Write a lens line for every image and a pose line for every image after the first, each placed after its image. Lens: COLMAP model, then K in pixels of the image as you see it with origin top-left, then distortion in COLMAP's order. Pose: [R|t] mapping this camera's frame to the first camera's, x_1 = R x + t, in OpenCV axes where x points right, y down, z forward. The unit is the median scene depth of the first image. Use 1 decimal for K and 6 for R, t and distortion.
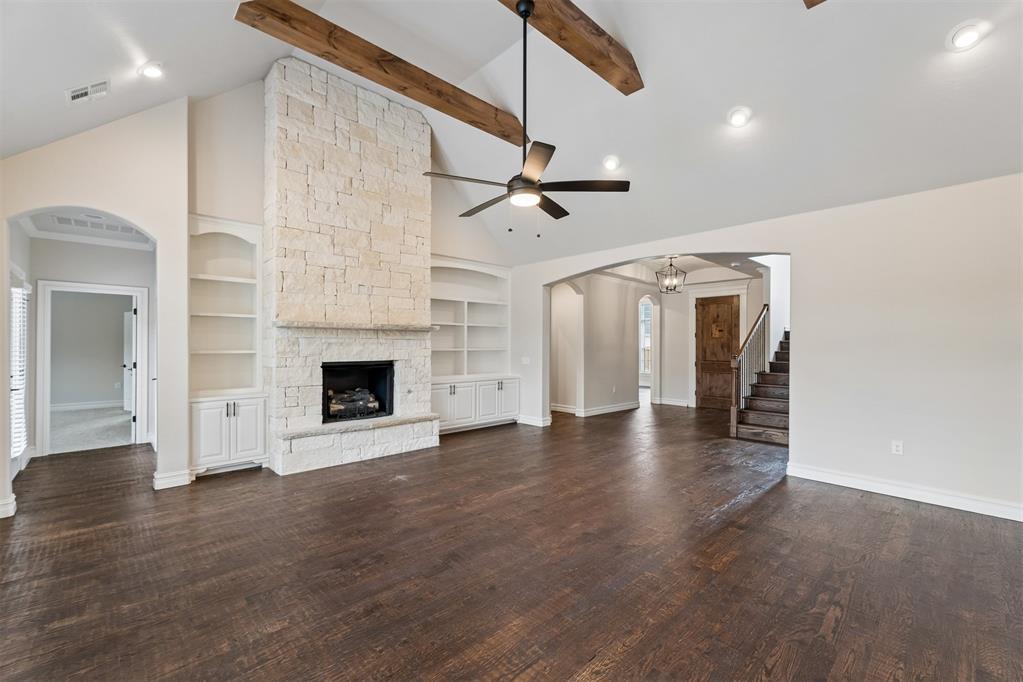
lens RADIAL K [[428.9, 0, 512.9], [0, 428.9, 346.2], [0, 0, 1]] dist [0.003380, 0.000022]
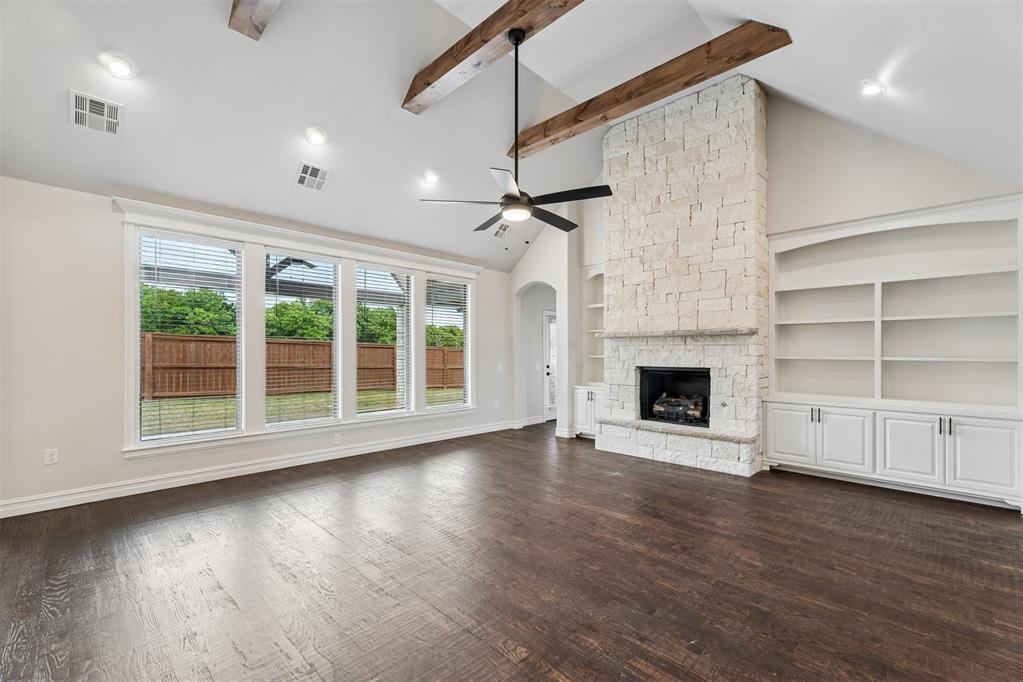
lens RADIAL K [[431.2, 0, 510.1], [0, 431.2, 353.4], [0, 0, 1]] dist [0.002608, 0.000516]
pose [[0.033684, 0.001437, -0.999432, 0.698725], [-0.004182, 0.999990, 0.001297, 0.002116], [0.999424, 0.004136, 0.033690, 0.599654]]
